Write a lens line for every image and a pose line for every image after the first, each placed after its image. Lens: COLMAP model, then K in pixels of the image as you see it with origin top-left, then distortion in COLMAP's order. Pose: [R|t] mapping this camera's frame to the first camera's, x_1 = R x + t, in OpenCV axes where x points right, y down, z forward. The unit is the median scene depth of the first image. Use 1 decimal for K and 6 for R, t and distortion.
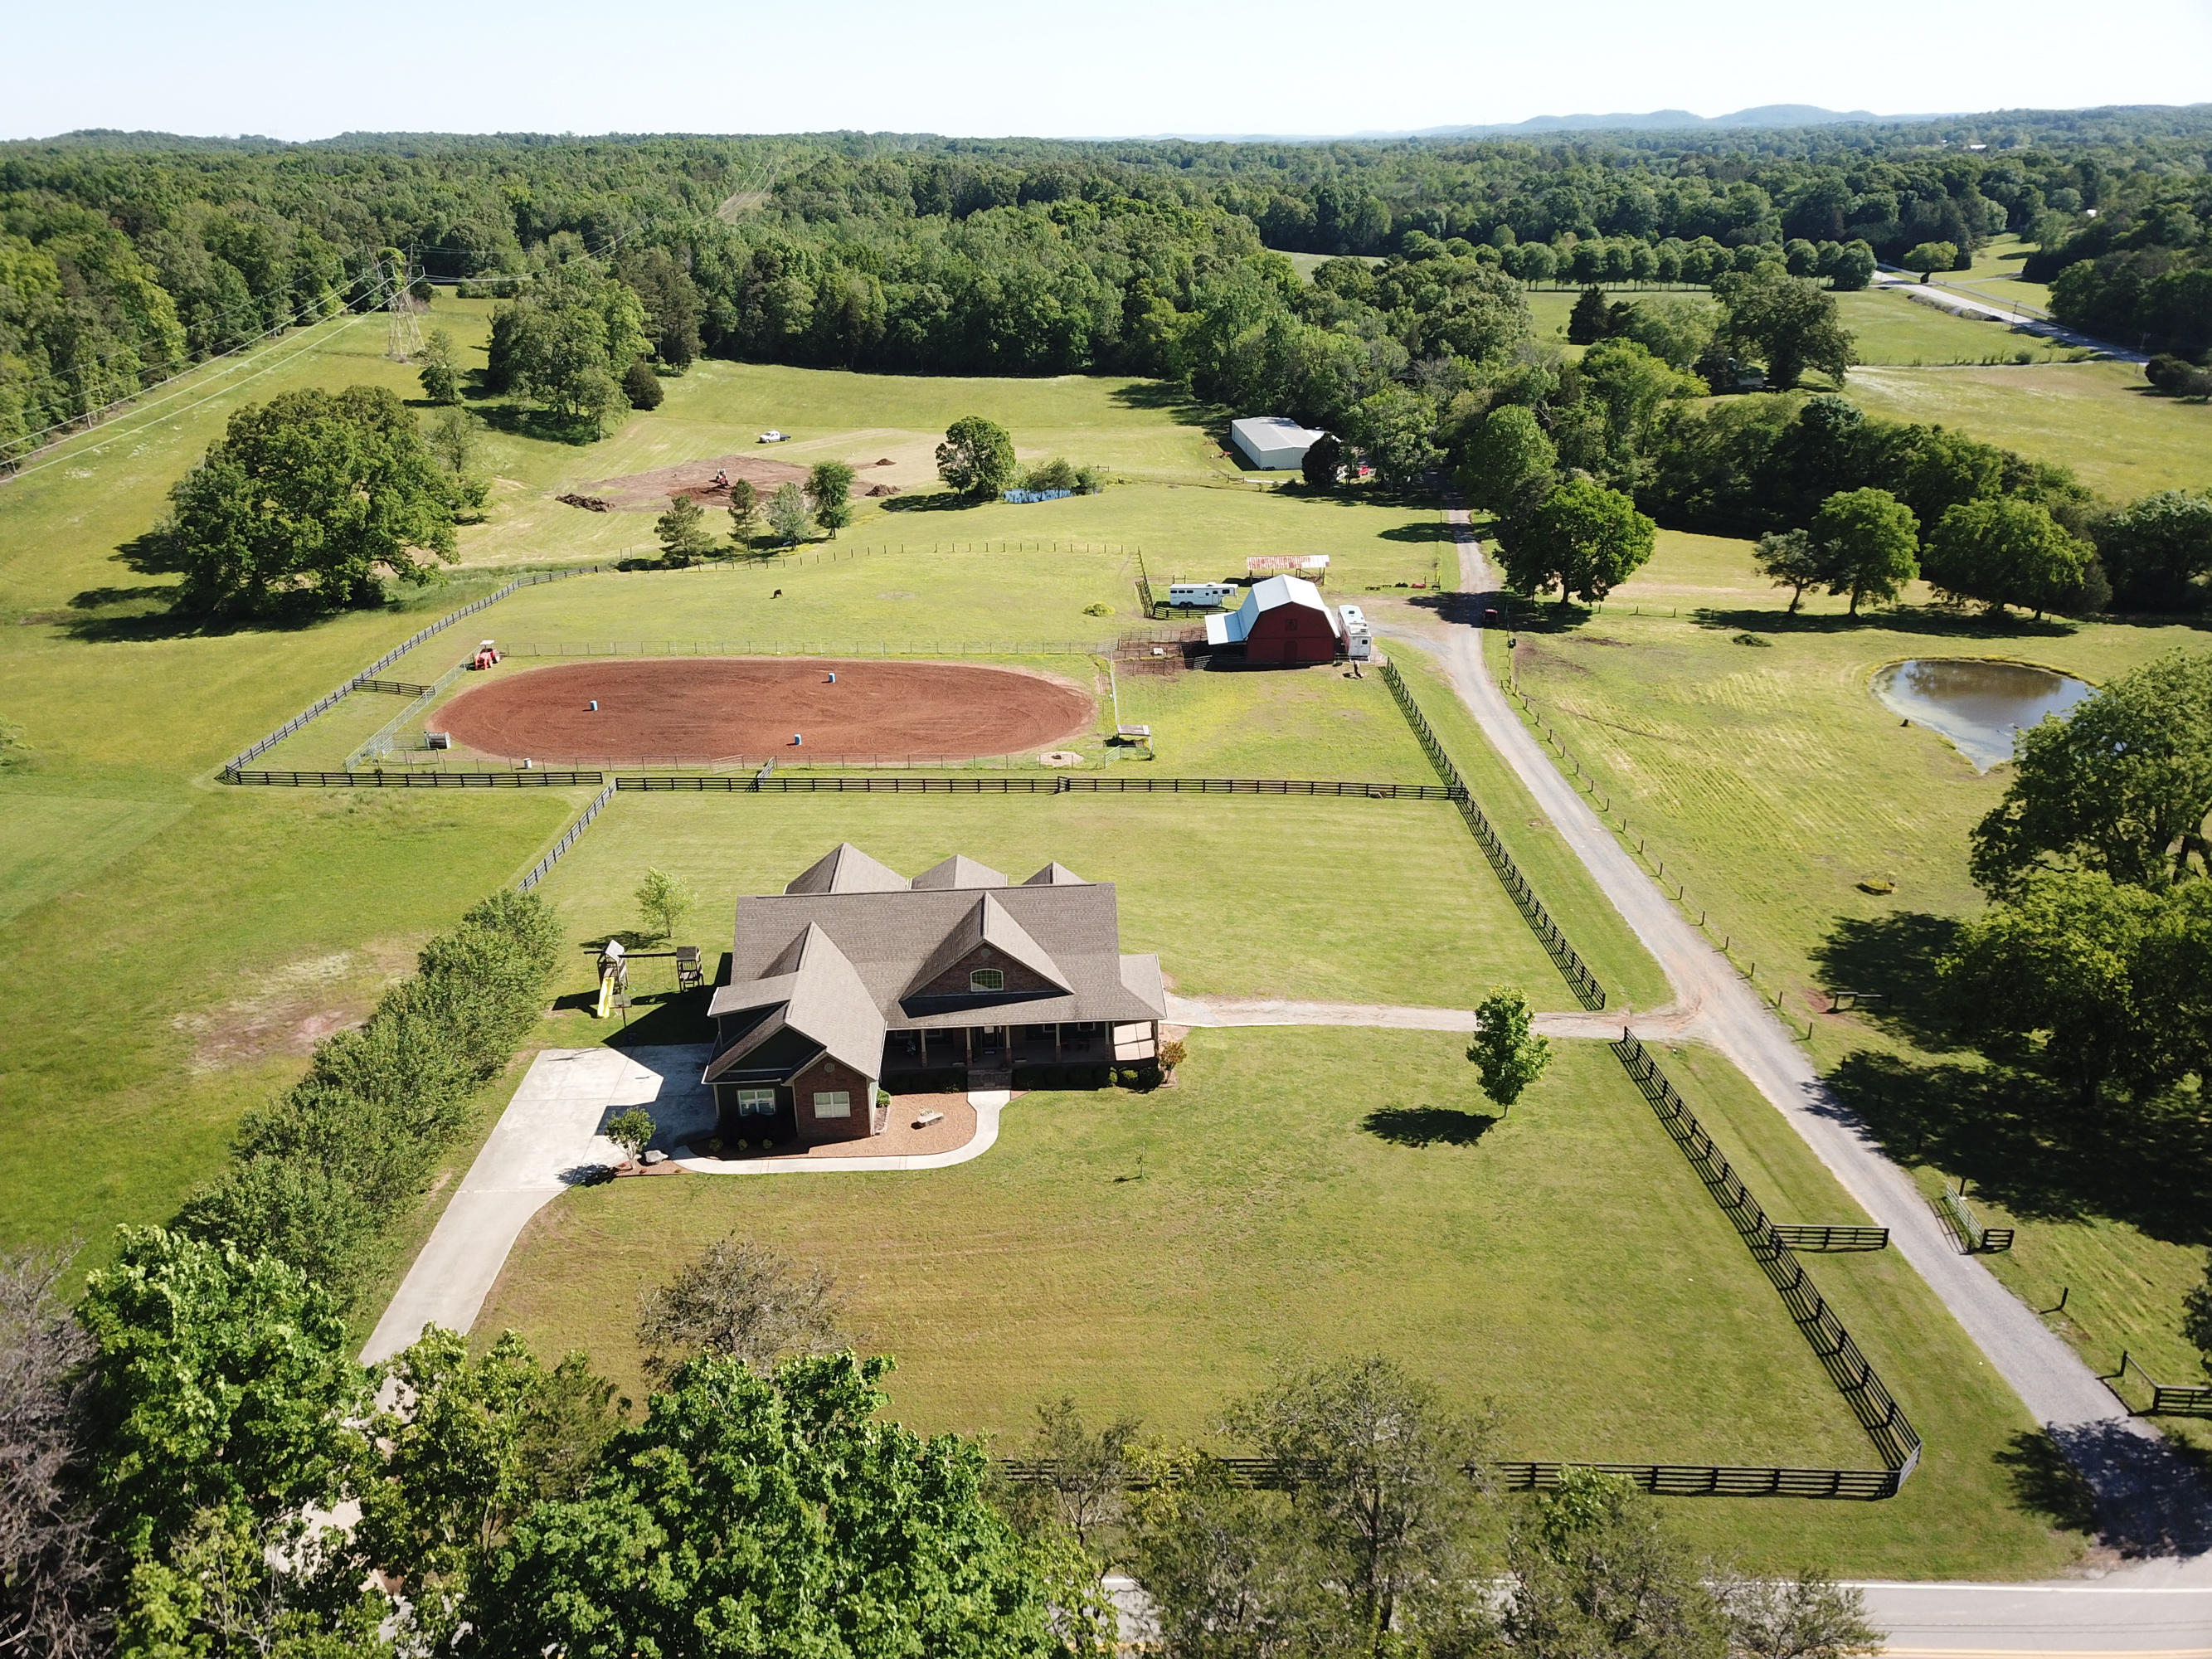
lens RADIAL K [[1656.0, 0, 1099.0], [0, 1656.0, 830.5], [0, 0, 1]] dist [0.037045, -0.043960]
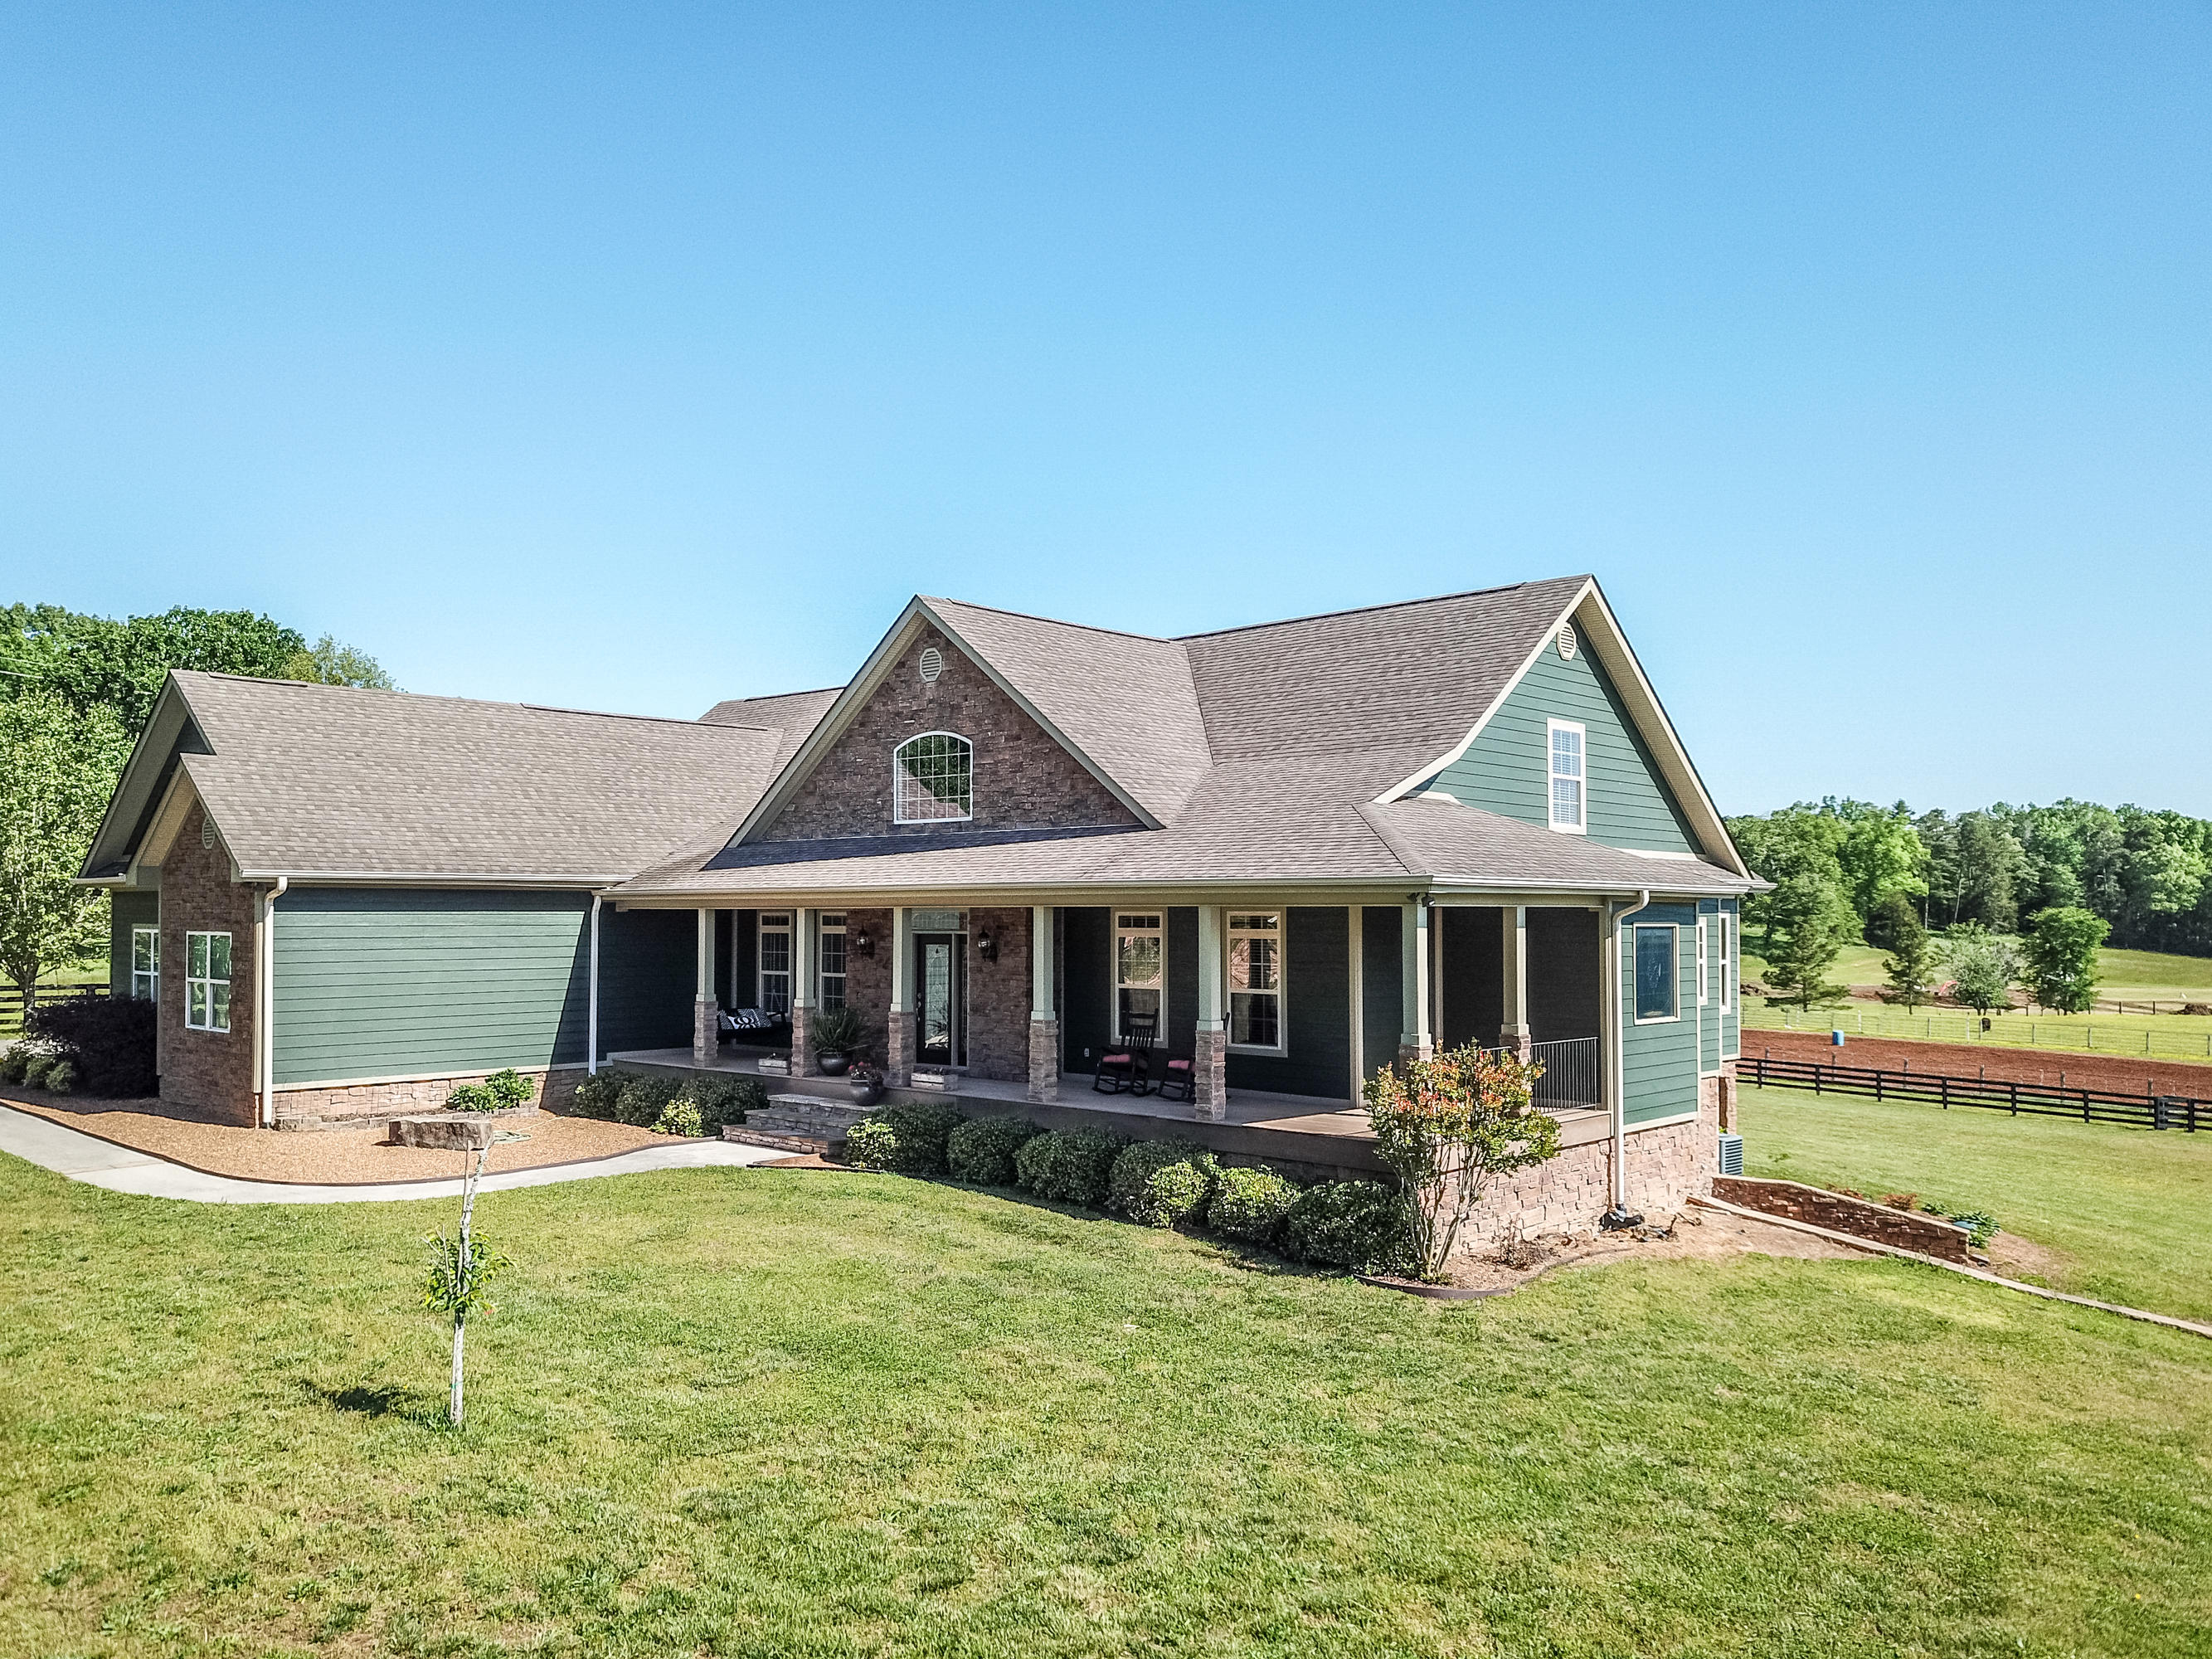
lens RADIAL K [[1706.3, 0, 1102.5], [0, 1706.3, 866.0], [0, 0, 1]] dist [0.035080, -0.000258]
pose [[0.701104, -0.004273, -0.713046, 0.067917], [-0.286818, 0.913830, -0.287491, 0.079749], [0.652831, 0.406076, 0.639464, 0.373451]]
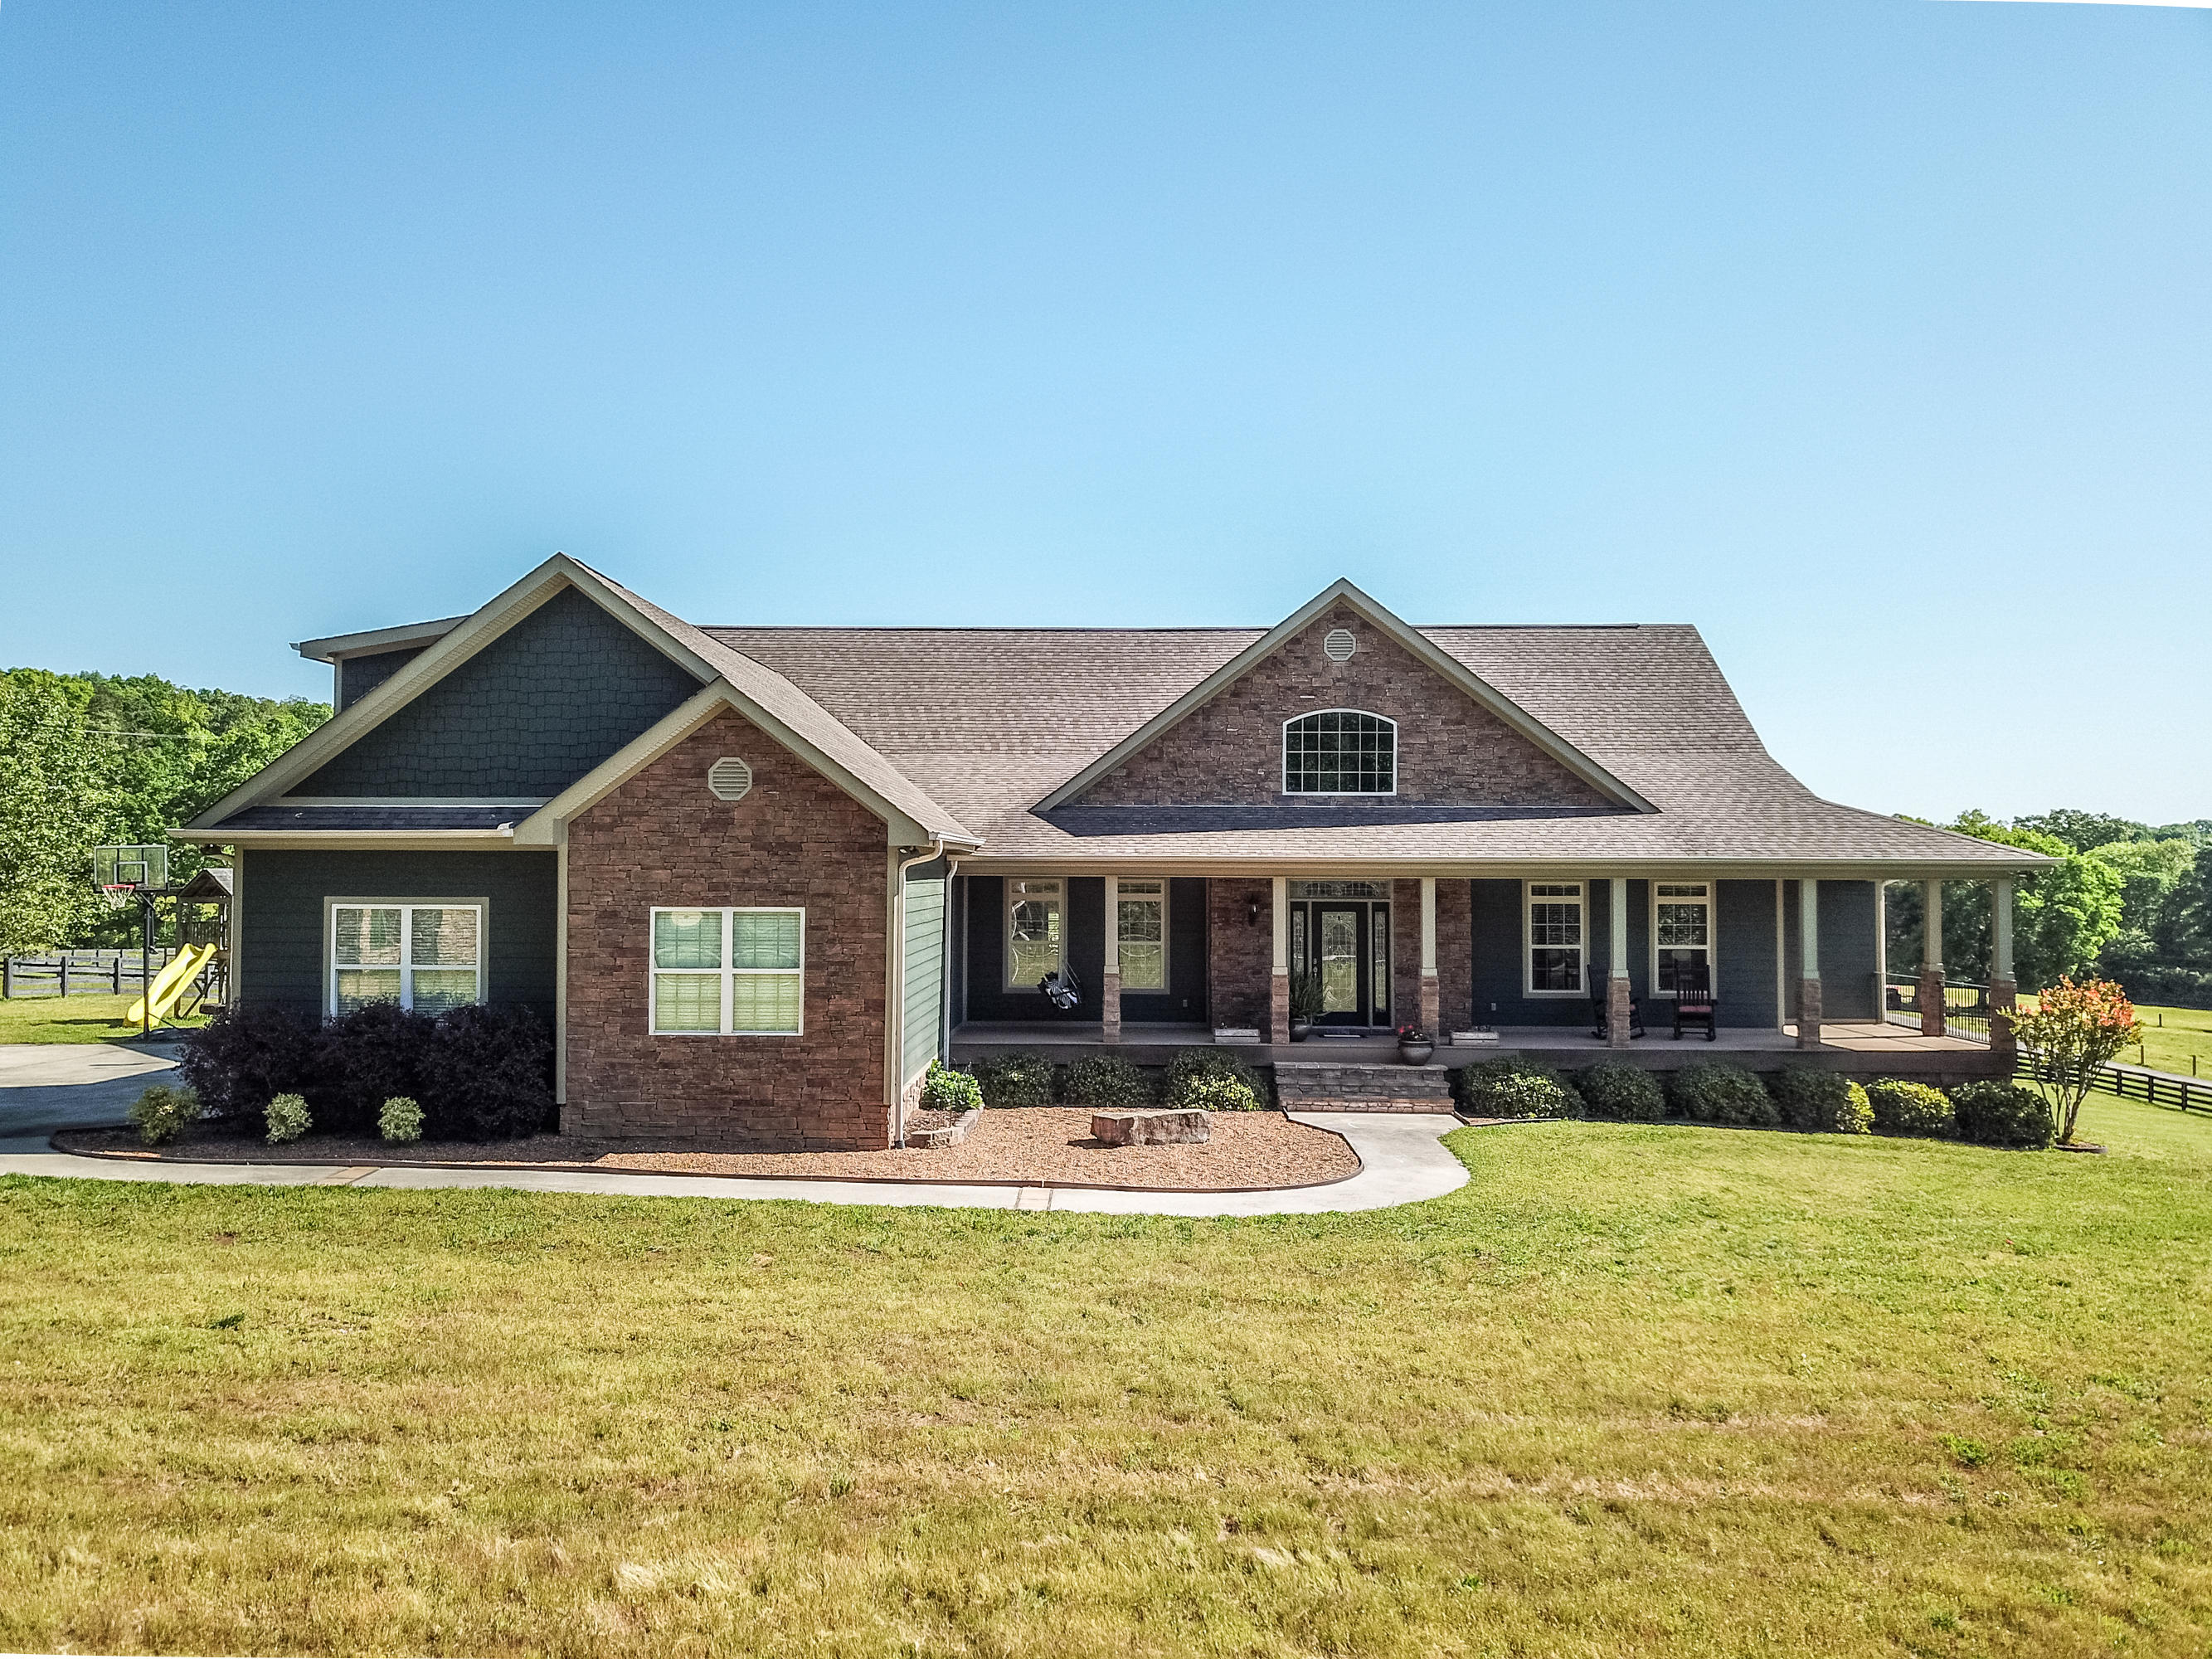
lens RADIAL K [[1684.1, 0, 1100.1], [0, 1684.1, 844.0], [0, 0, 1]] dist [0.034174, -0.006791]
pose [[0.997520, 0.015213, -0.068723, -0.039433], [-0.041568, 0.915241, -0.400758, 0.100496], [0.056801, 0.402621, 0.913603, 0.326198]]
